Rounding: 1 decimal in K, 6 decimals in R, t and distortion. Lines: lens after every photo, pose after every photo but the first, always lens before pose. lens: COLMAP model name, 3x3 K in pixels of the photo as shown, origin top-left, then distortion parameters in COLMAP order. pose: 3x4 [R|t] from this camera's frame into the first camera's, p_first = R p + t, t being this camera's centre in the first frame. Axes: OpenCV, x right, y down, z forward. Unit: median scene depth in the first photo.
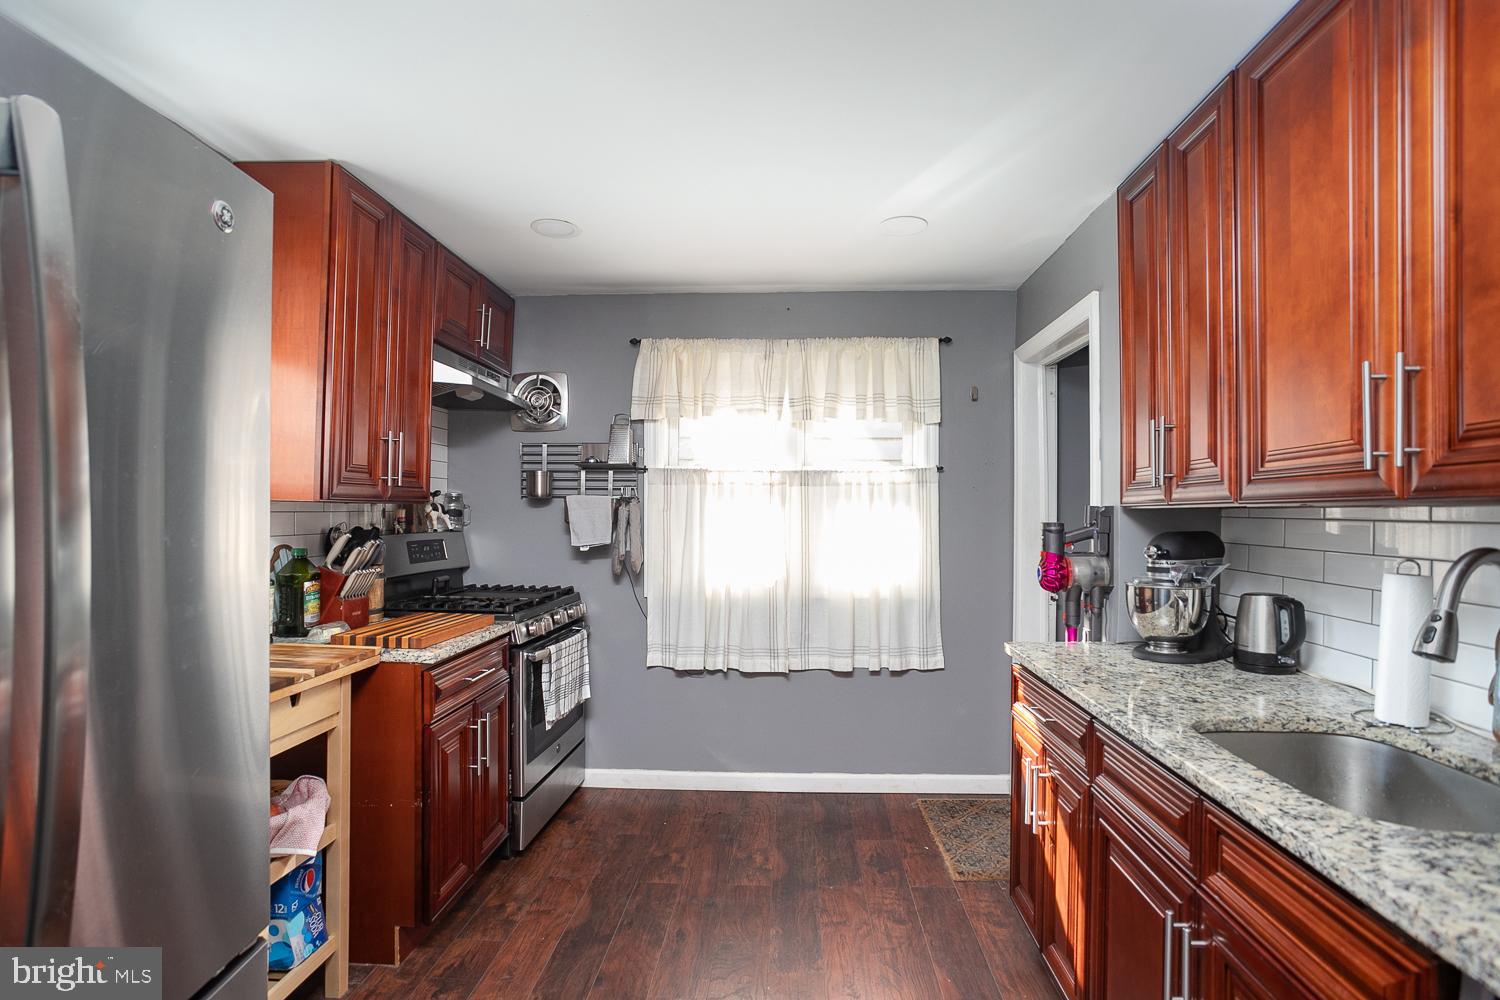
lens RADIAL K [[740.3, 0, 752.9], [0, 740.3, 501.3], [0, 0, 1]] dist [-0.015943, -0.000097]
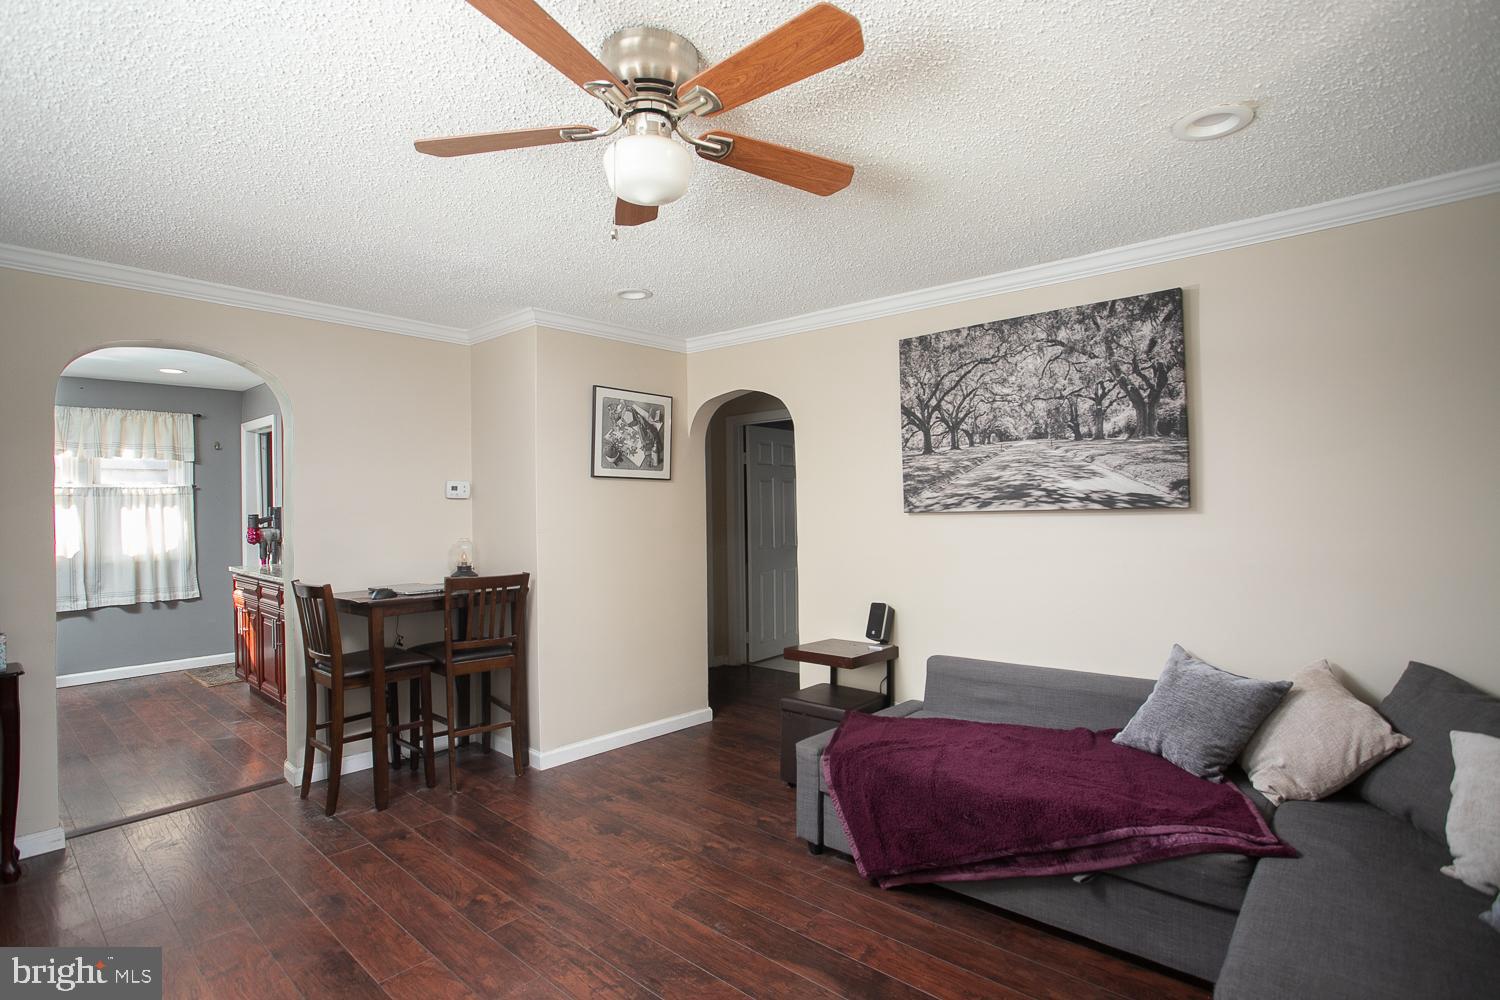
lens RADIAL K [[740.3, 0, 753.3], [0, 740.3, 499.8], [0, 0, 1]] dist [-0.015943, -0.000097]
pose [[0.624631, -0.015565, 0.780765, -0.303199], [0.007410, 0.999874, 0.014005, -0.027182], [-0.780885, -0.002963, 0.624668, -1.221653]]
